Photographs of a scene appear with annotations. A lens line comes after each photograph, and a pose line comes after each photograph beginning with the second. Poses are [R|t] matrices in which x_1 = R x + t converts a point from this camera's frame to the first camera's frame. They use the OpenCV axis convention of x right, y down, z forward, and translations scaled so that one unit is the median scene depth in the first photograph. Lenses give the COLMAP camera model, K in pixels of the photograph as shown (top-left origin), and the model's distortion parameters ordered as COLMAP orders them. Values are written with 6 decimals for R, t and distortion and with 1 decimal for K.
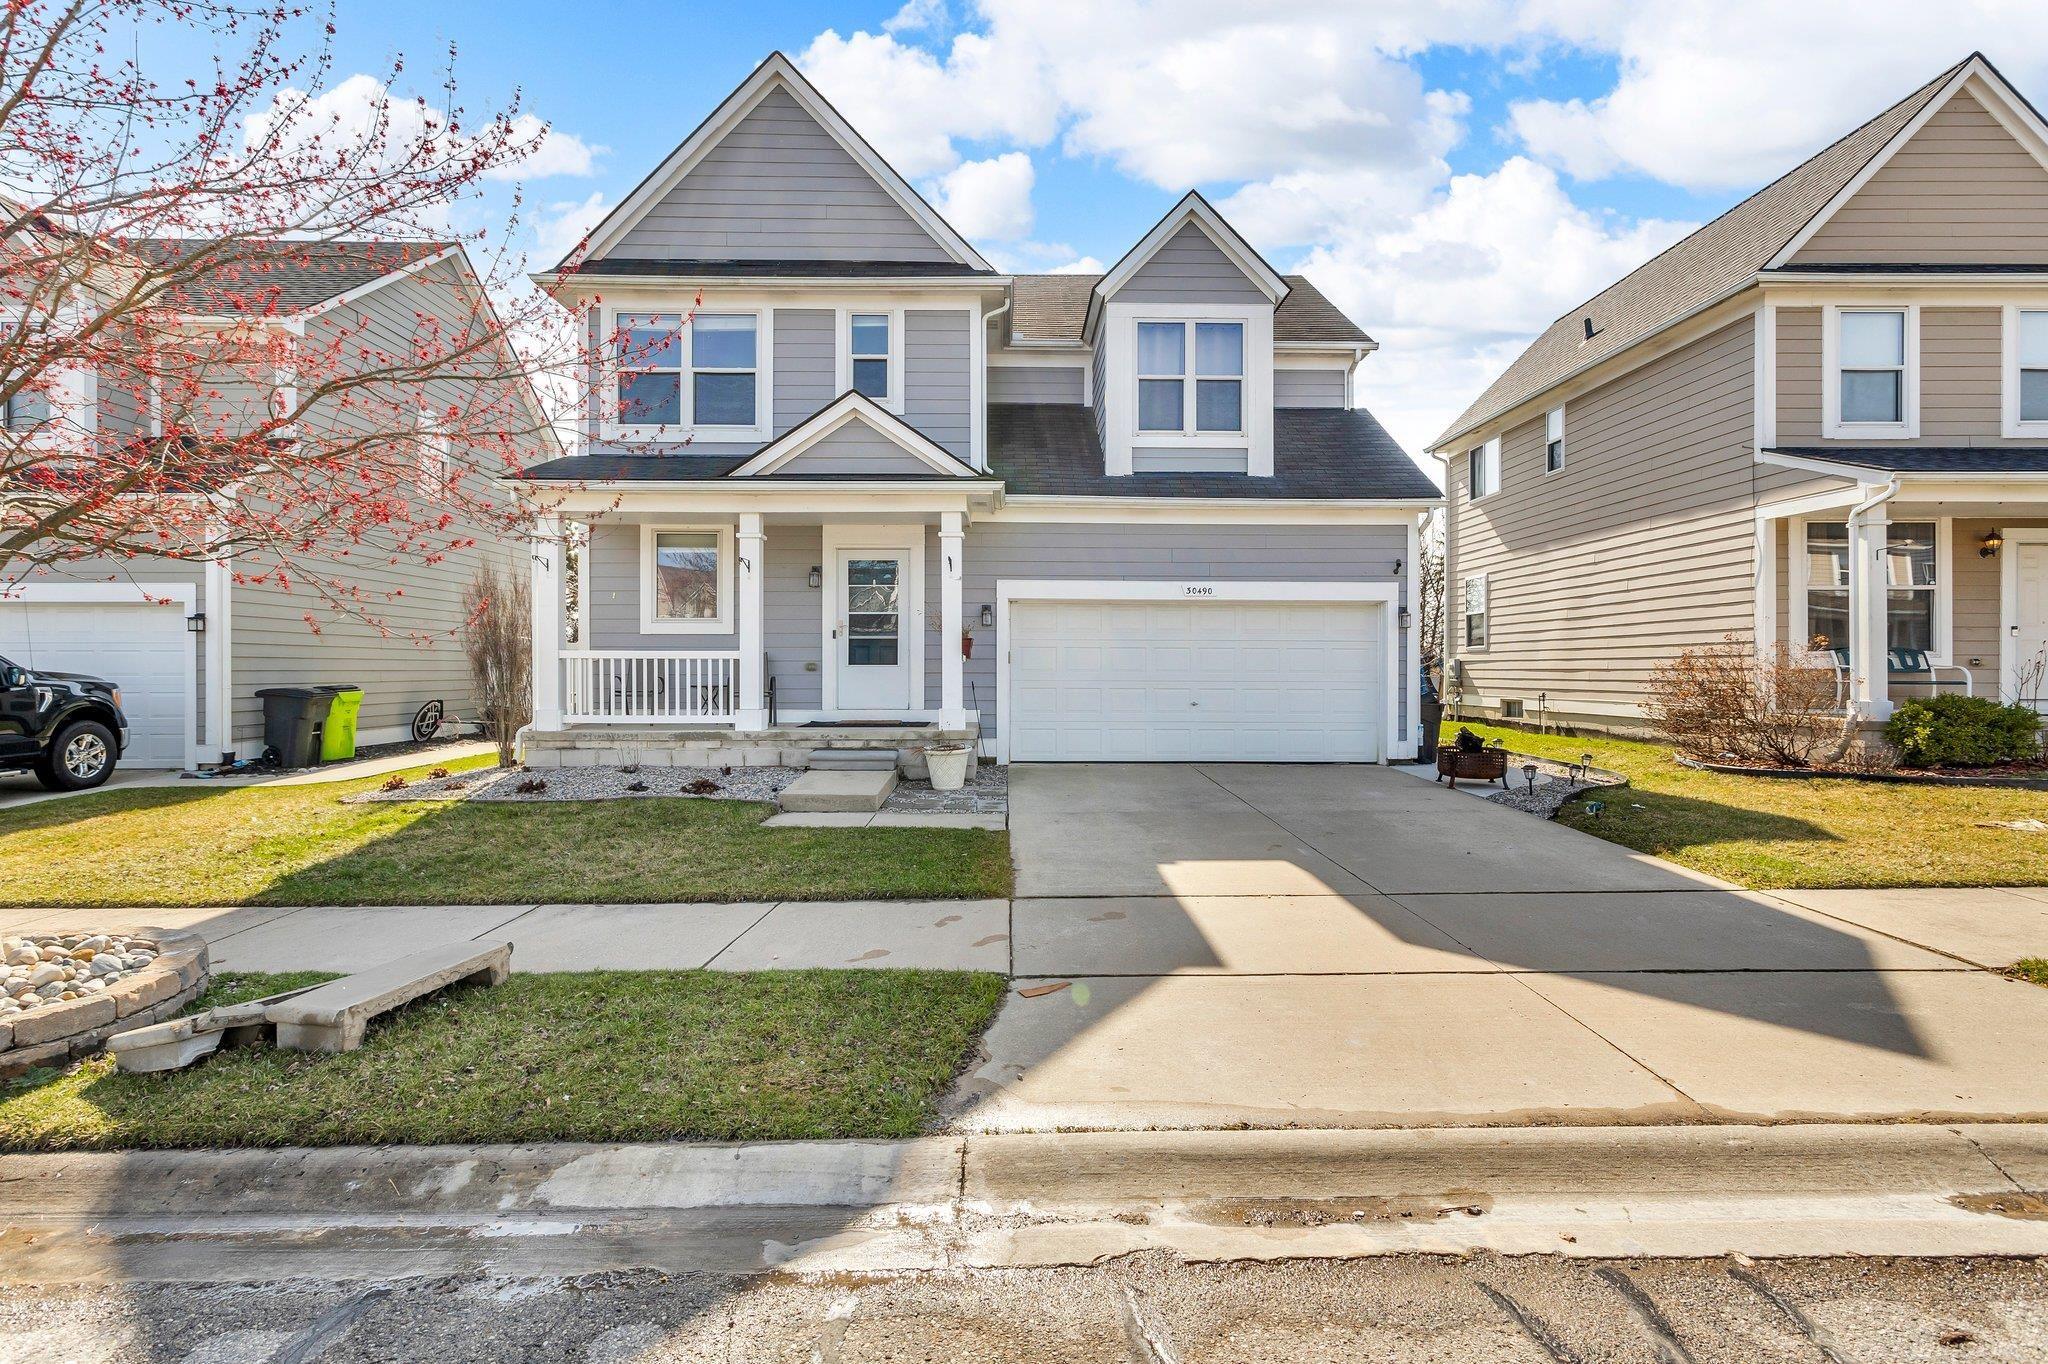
lens RADIAL K [[1000.4, 0, 1027.5], [0, 1000.4, 670.1], [0, 0, 1]] dist [0.012482, 0.002870]
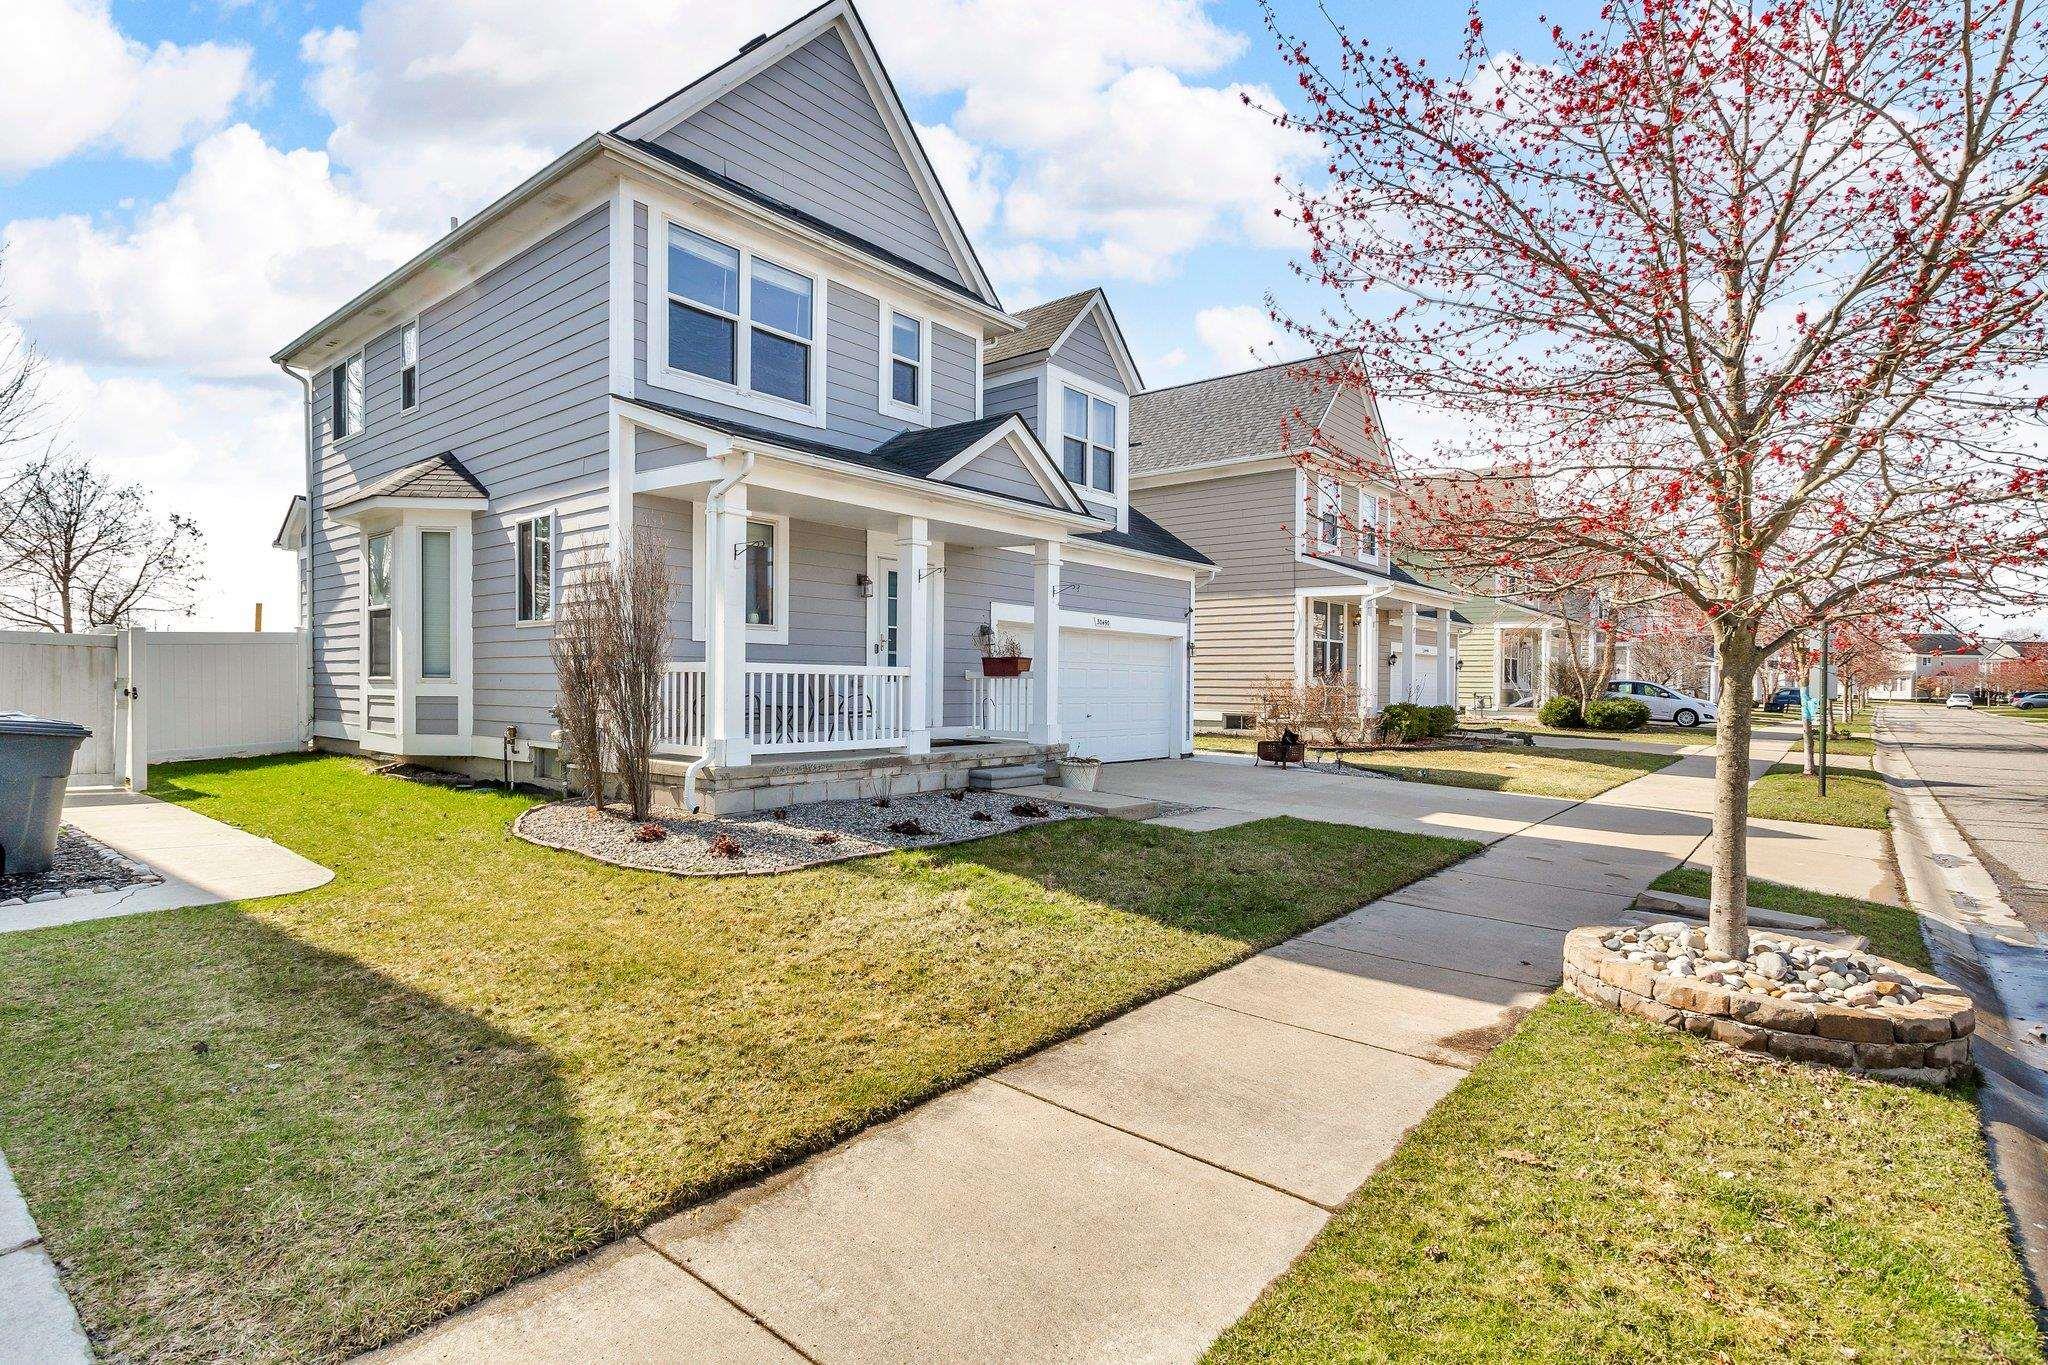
lens RADIAL K [[1000.4, 0, 1017.2], [0, 1000.4, 689.9], [0, 0, 1]] dist [0.012482, 0.002870]
pose [[0.654050, 0.000203, 0.756452, -0.795875], [-0.008019, 0.999946, 0.006666, -0.004441], [-0.756409, -0.010426, 0.654016, 0.284185]]
